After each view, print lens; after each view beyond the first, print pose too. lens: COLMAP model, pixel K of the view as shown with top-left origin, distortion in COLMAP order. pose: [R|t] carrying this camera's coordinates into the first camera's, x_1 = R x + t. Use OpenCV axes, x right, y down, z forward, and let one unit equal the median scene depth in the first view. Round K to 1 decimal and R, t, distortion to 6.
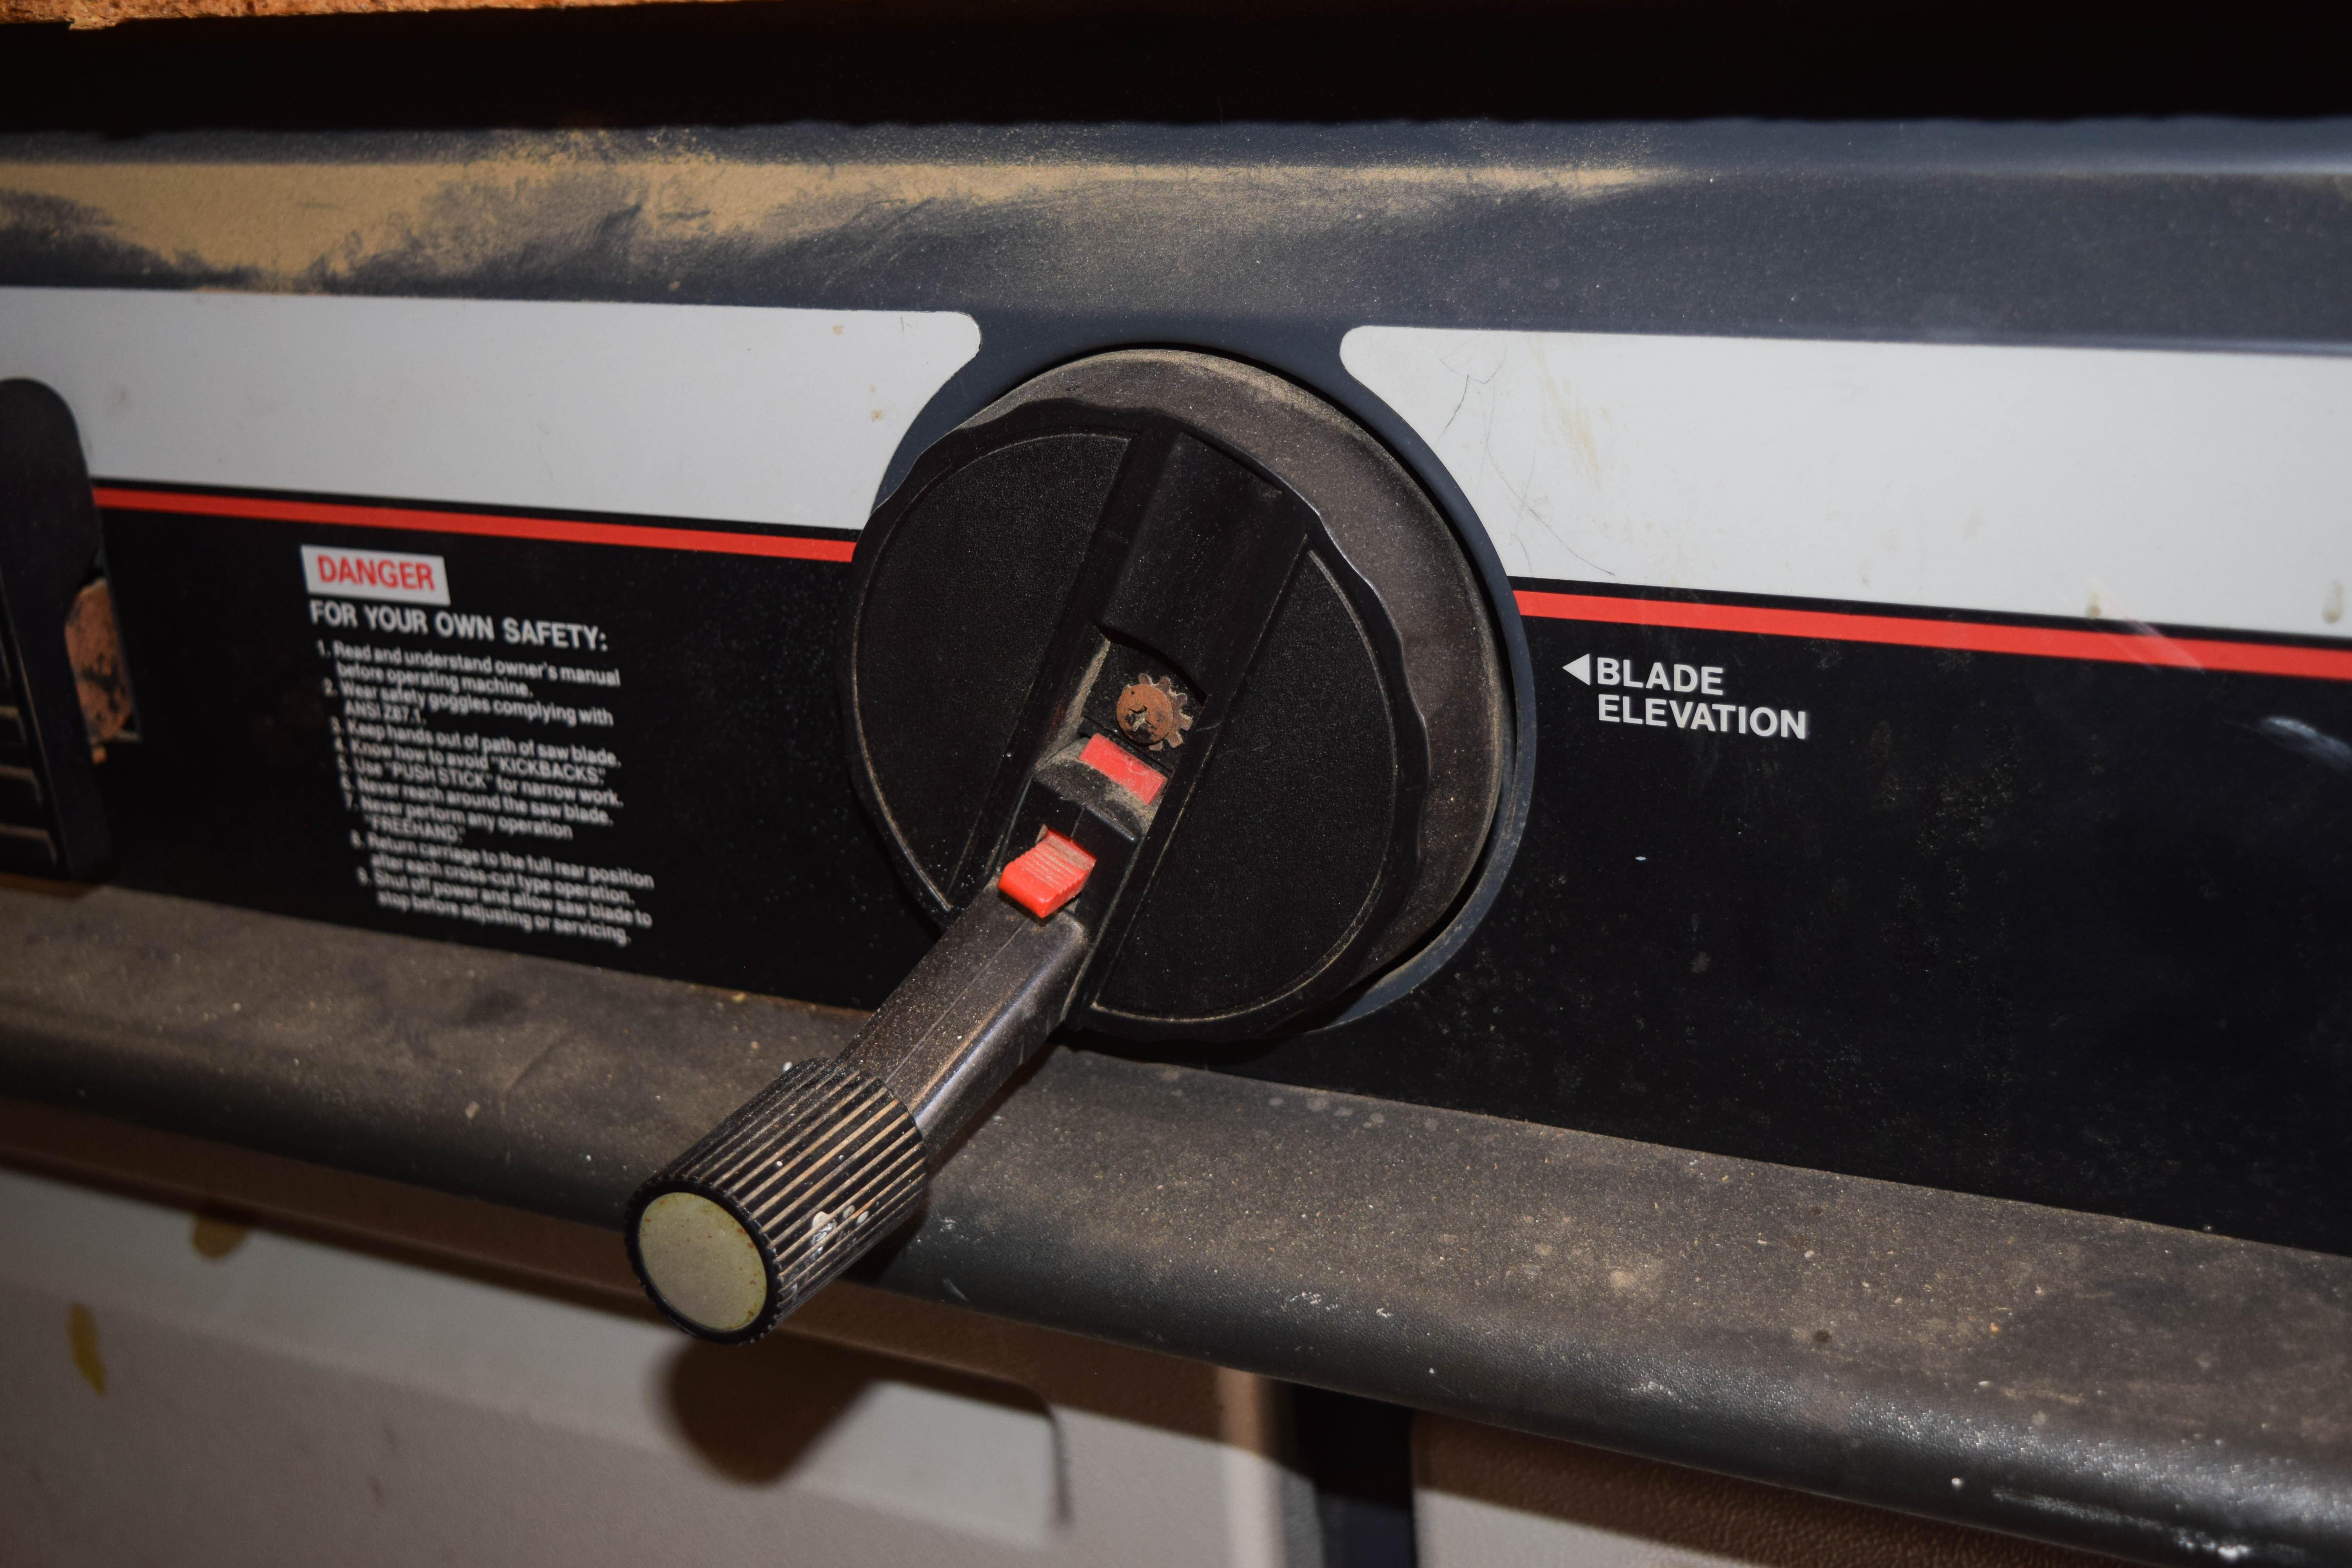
lens RADIAL K [[2793.1, 0, 1171.4], [0, 2793.1, 790.3], [0, 0, 1]] dist [-0.032532, 0.000000]
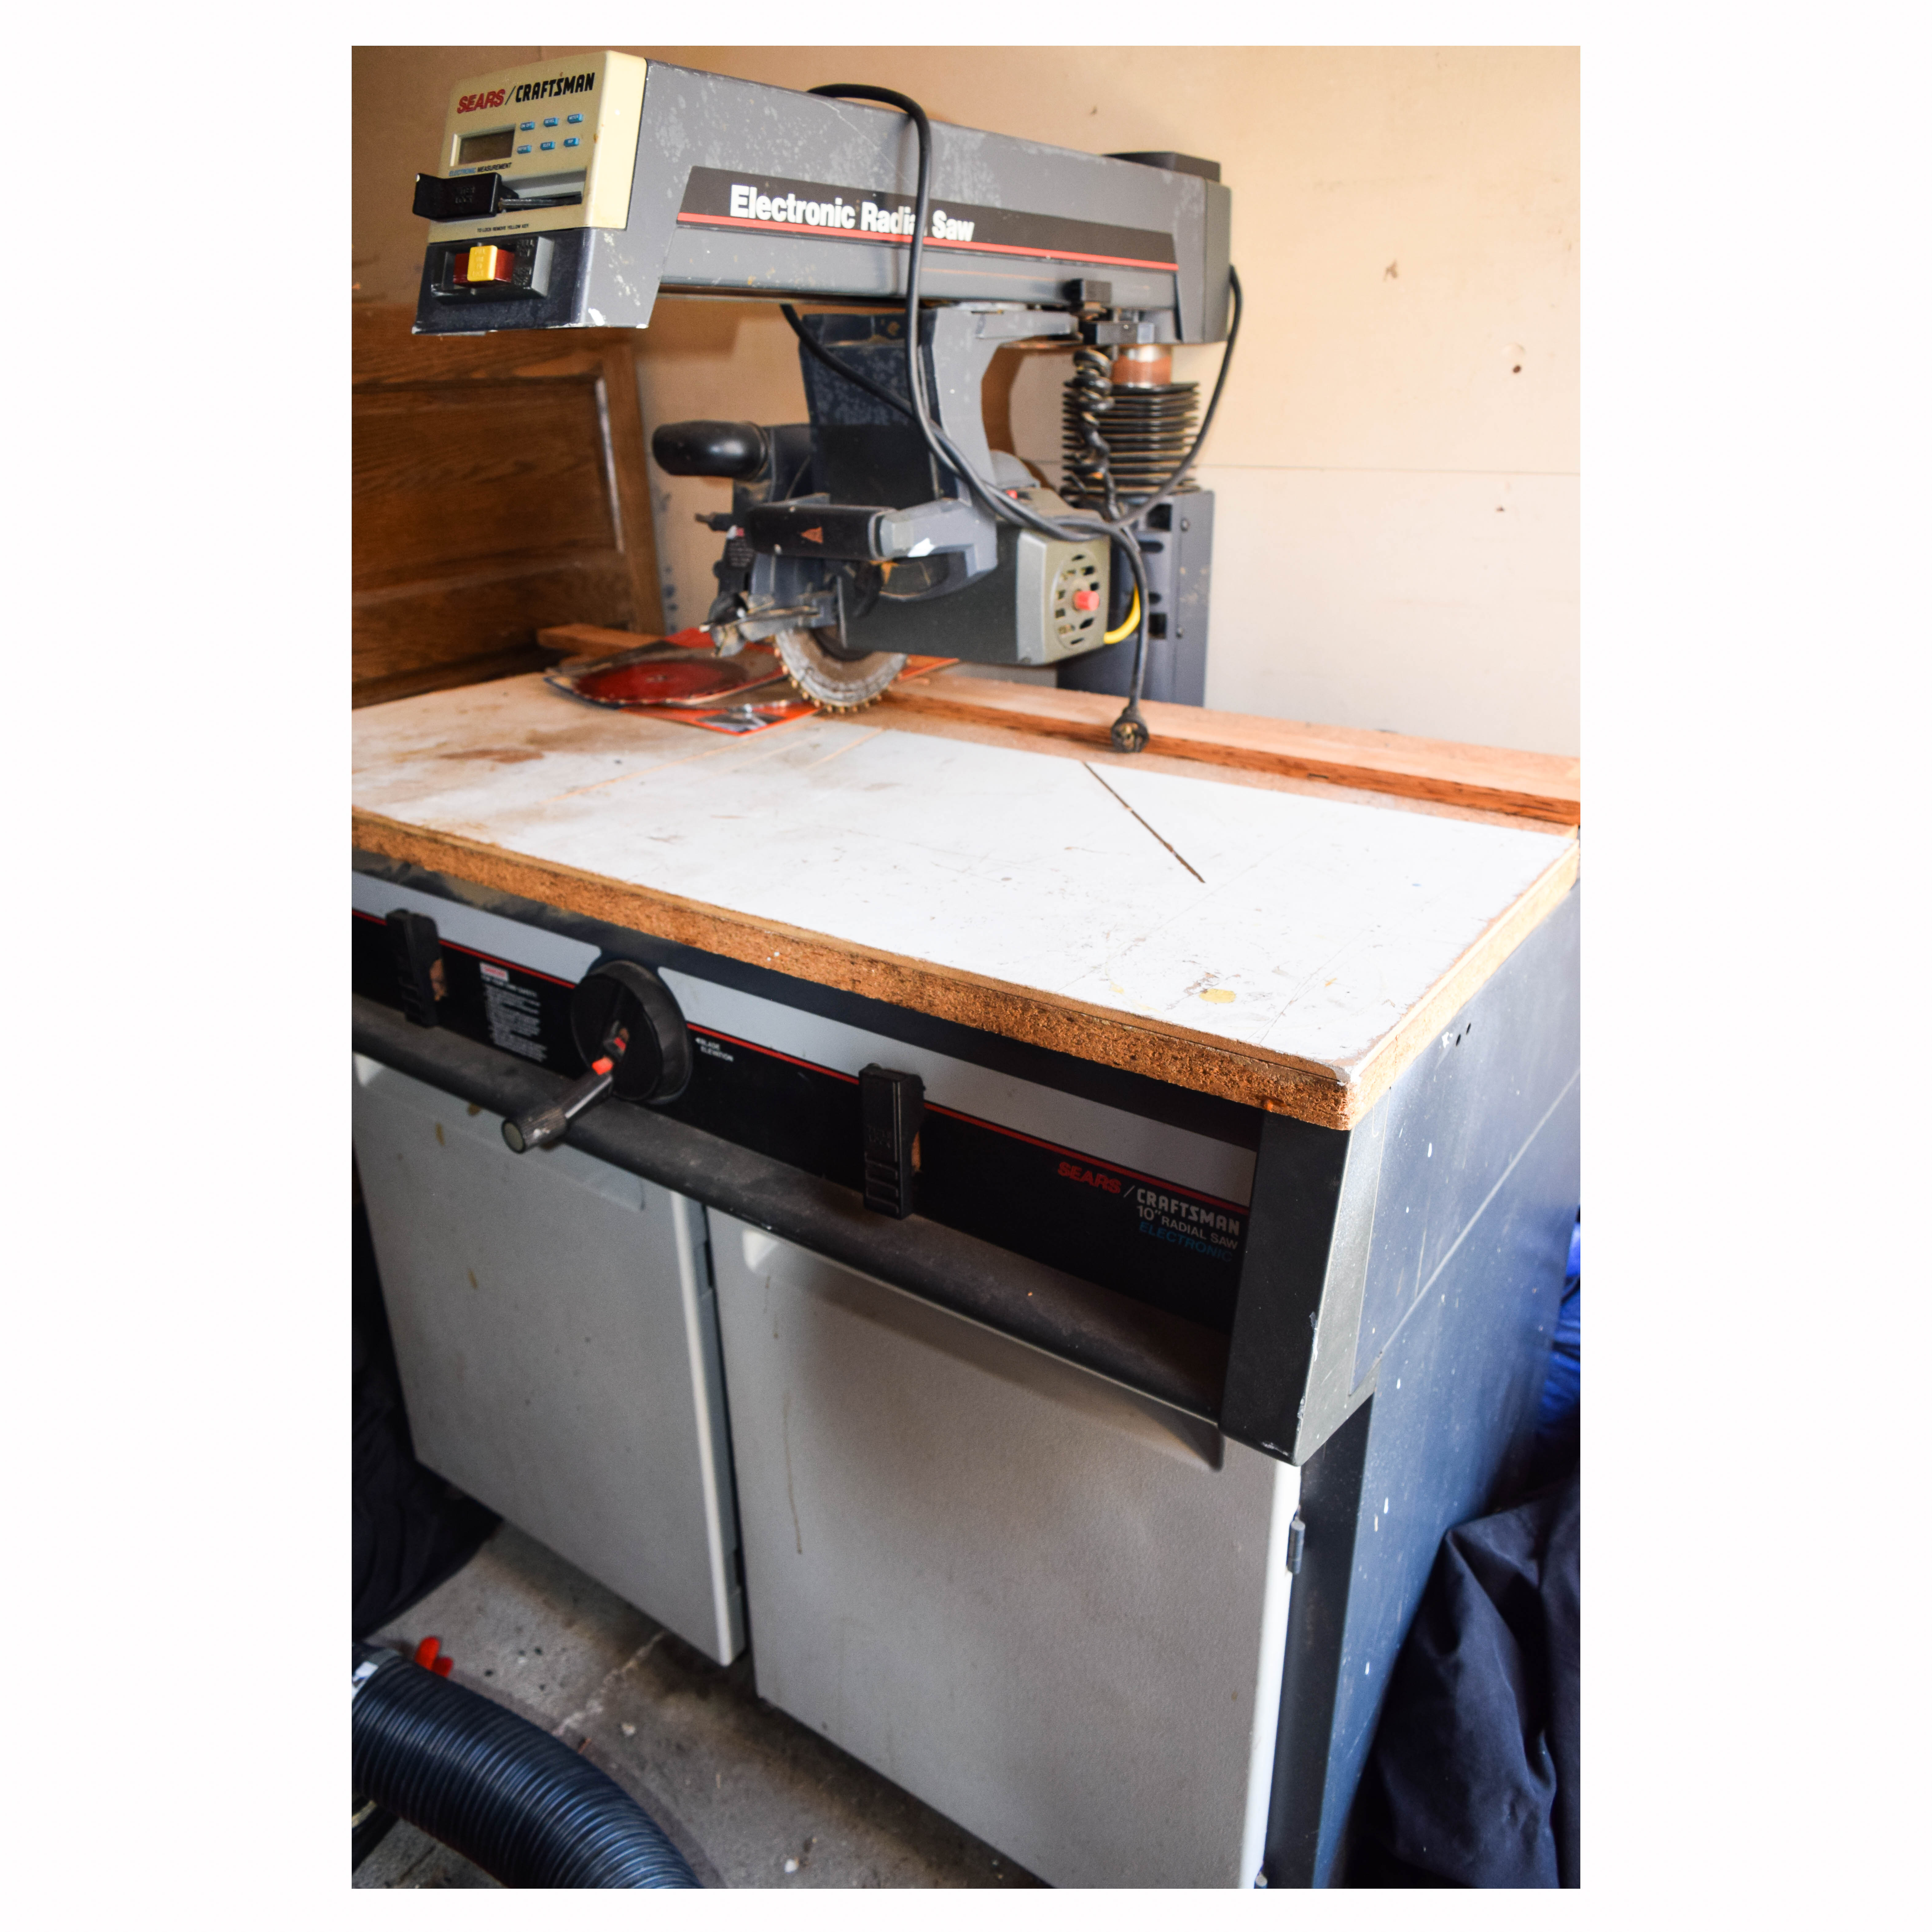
lens RADIAL K [[1412.7, 0, 968.3], [0, 1412.7, 967.3], [0, 0, 1]] dist [-0.006268, -0.004612]
pose [[0.987547, 0.114758, -0.107618, 0.708406], [-0.109836, 0.992660, 0.050610, -0.284899], [0.112637, -0.038160, 0.992903, -1.158477]]
